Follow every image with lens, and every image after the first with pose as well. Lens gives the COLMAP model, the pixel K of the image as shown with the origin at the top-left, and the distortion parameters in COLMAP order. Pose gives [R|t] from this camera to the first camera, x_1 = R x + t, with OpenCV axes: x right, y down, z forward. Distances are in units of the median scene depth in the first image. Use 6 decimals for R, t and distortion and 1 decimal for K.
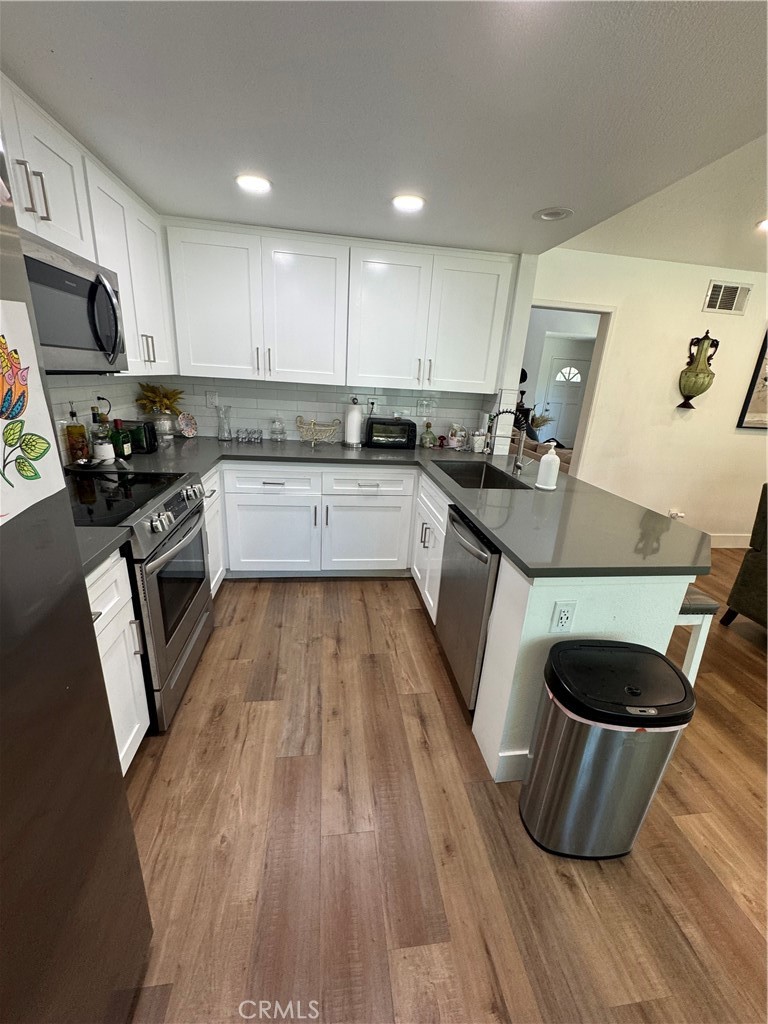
lens RADIAL K [[405.7, 0, 386.0], [0, 405.7, 515.2], [0, 0, 1]] dist [-0.002244, 0.000569]
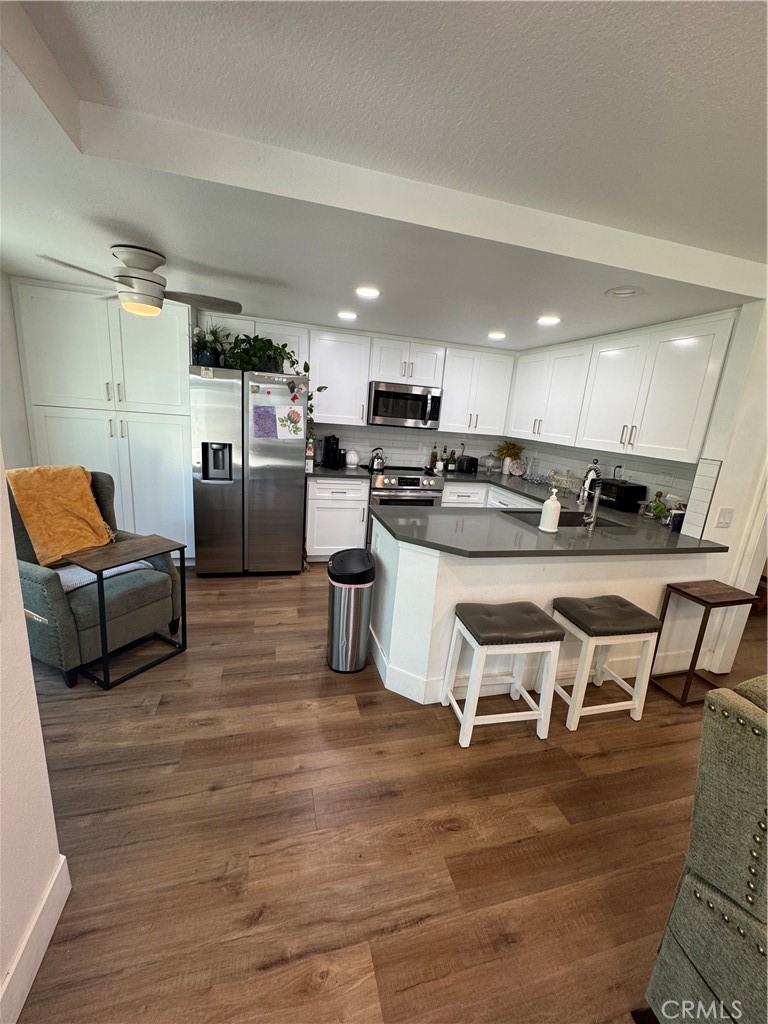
lens RADIAL K [[405.7, 0, 383.7], [0, 405.7, 515.6], [0, 0, 1]] dist [-0.002244, 0.000569]
pose [[0.137040, 0.197750, -0.970626, 1.158873], [-0.391260, 0.911001, 0.130361, -0.061590], [0.910020, 0.361902, 0.202215, 0.308186]]
